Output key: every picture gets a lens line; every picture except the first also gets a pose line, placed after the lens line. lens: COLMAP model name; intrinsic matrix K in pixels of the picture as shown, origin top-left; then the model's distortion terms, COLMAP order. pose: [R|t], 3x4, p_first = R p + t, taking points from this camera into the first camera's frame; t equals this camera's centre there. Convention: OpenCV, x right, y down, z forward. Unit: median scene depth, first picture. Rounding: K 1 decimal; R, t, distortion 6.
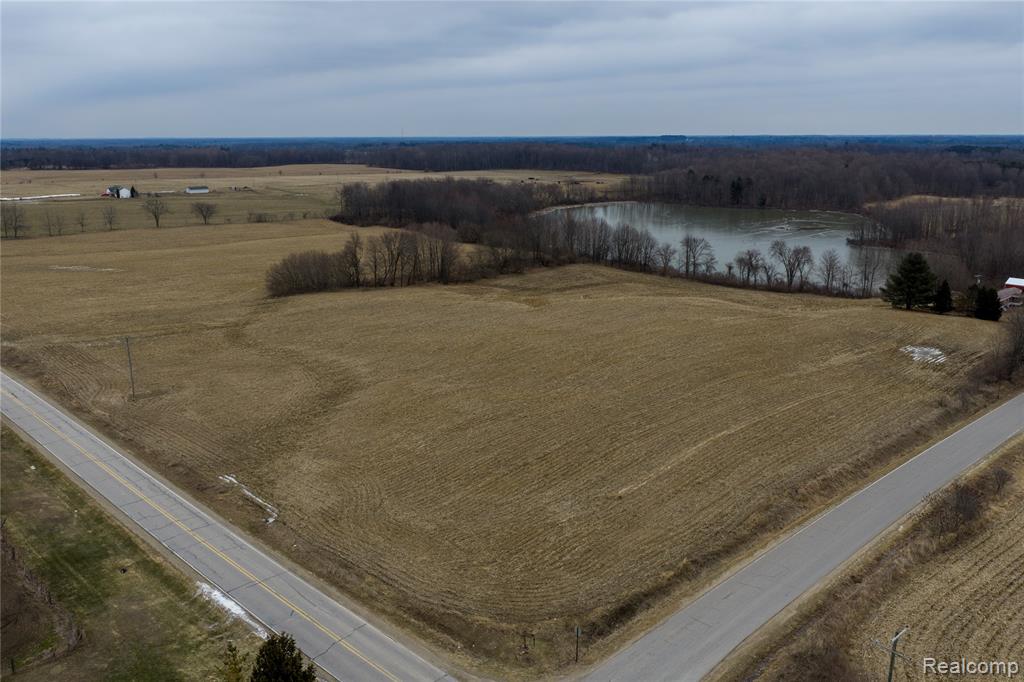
lens RADIAL K [[846.7, 0, 512.0], [0, 846.7, 341.0], [0, 0, 1]] dist [0.006329, -0.006060]
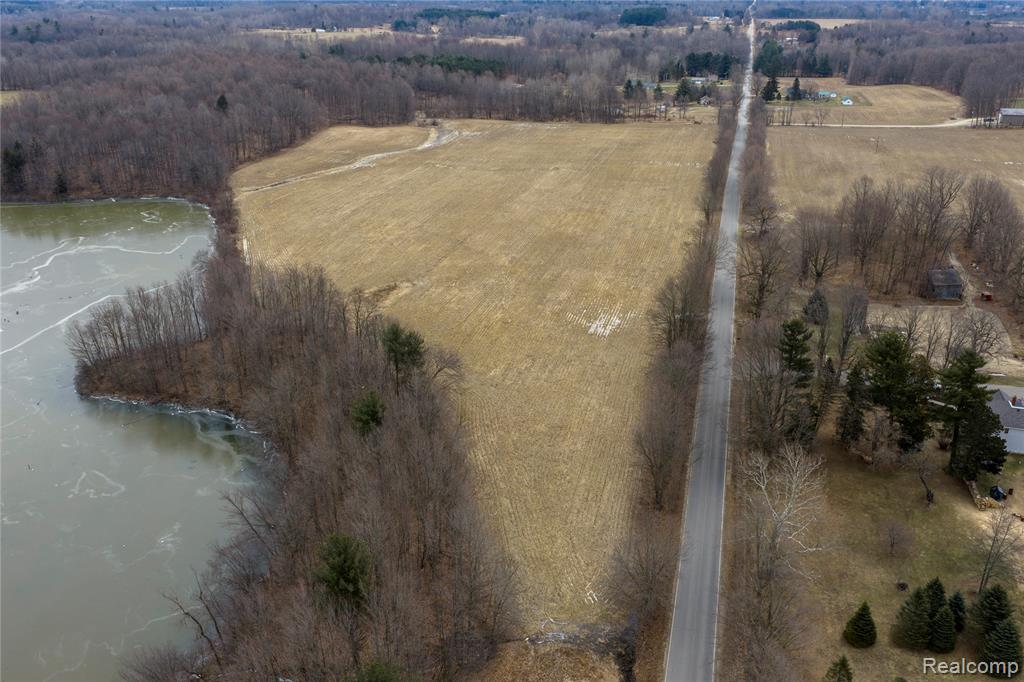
lens RADIAL K [[846.7, 0, 512.0], [0, 846.7, 341.0], [0, 0, 1]] dist [0.006329, -0.006060]
pose [[0.860869, -0.203387, 0.466410, 1.167535], [0.122732, 0.972574, 0.197579, -0.600551], [-0.493803, -0.112846, 0.862221, 1.397232]]
